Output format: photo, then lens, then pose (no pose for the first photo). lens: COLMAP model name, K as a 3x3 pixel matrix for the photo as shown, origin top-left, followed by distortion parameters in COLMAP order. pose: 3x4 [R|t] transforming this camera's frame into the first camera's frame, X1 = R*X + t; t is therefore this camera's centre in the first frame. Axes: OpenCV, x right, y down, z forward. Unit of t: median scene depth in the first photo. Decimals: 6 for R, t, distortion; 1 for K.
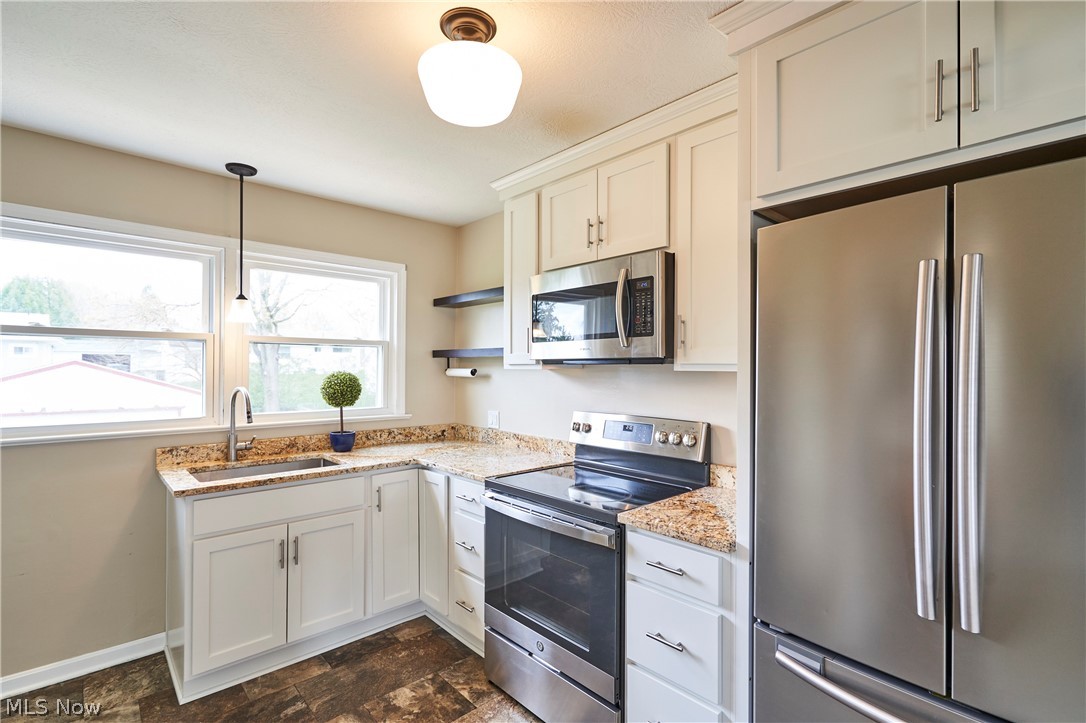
lens RADIAL K [[504.9, 0, 537.9], [0, 504.9, 366.8], [0, 0, 1]] dist [0.001511, 0.001455]
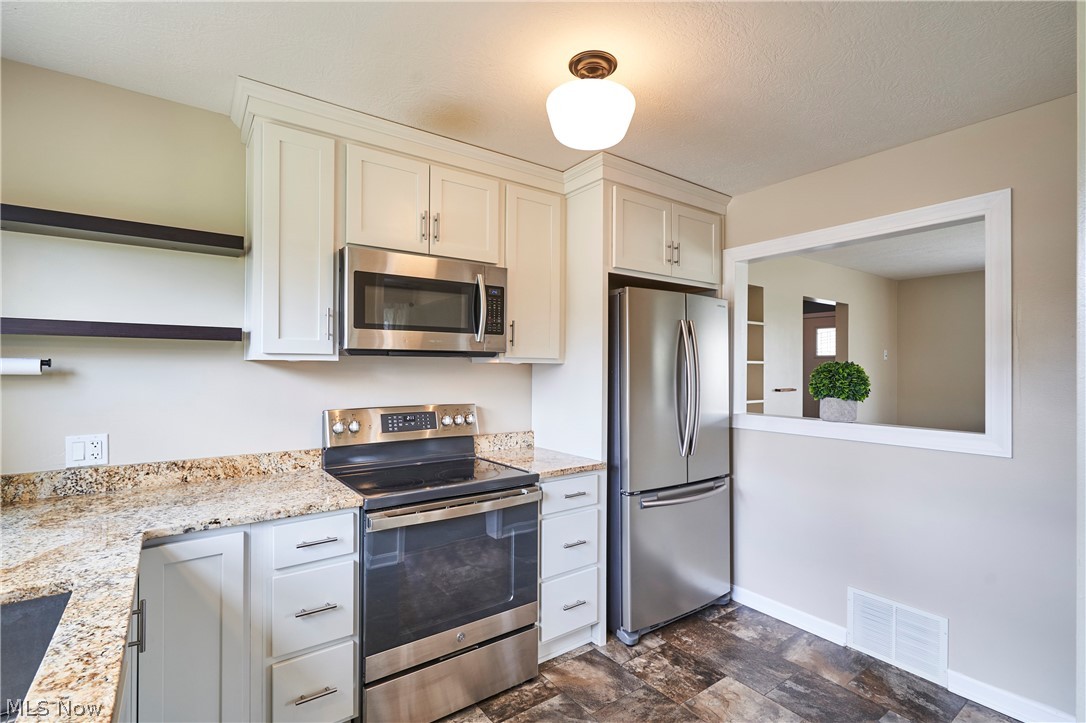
lens RADIAL K [[504.9, 0, 554.1], [0, 504.9, 360.1], [0, 0, 1]] dist [0.001511, 0.001455]
pose [[0.099746, 0.006320, 0.994993, -0.725772], [-0.006780, 0.999961, -0.005672, 0.006074], [-0.994990, -0.006181, 0.099785, 0.535361]]
